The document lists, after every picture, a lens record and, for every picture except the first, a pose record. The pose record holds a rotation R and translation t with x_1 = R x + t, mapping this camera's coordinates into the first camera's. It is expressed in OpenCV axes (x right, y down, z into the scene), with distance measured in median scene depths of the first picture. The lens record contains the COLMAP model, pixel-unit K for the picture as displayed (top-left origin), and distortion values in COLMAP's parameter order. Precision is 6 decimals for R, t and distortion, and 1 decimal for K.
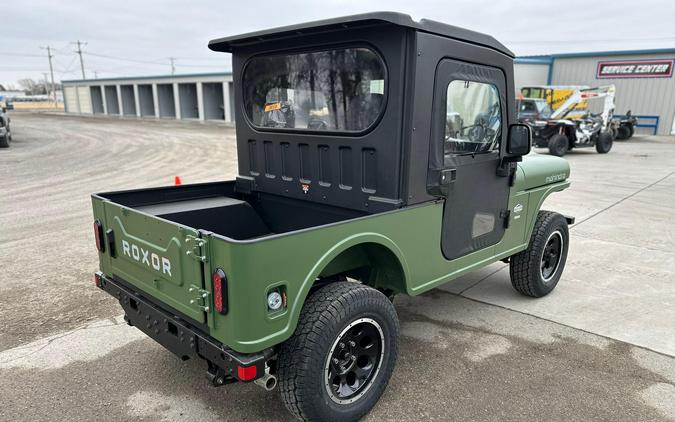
lens RADIAL K [[508.6, 0, 337.5], [0, 508.6, 211.0], [0, 0, 1]] dist [0.030893, 0.001572]
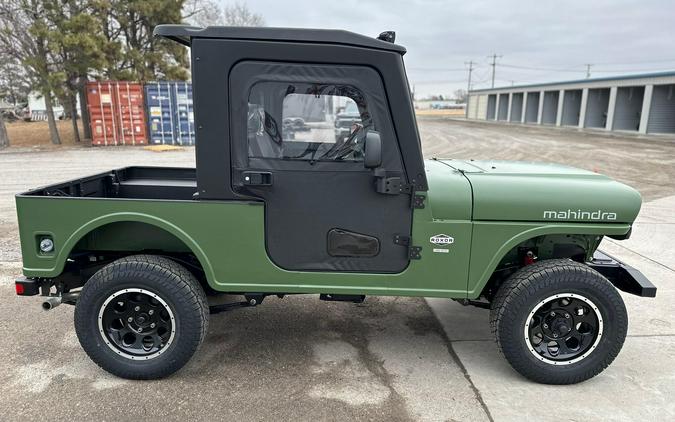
lens RADIAL K [[511.3, 0, 338.8], [0, 511.3, 179.2], [0, 0, 1]] dist [0.024944, -0.005416]
pose [[0.677497, 0.104334, -0.728088, 0.113984], [-0.158336, 0.987368, -0.005846, -0.009386], [0.718281, 0.119243, 0.685458, 0.048368]]
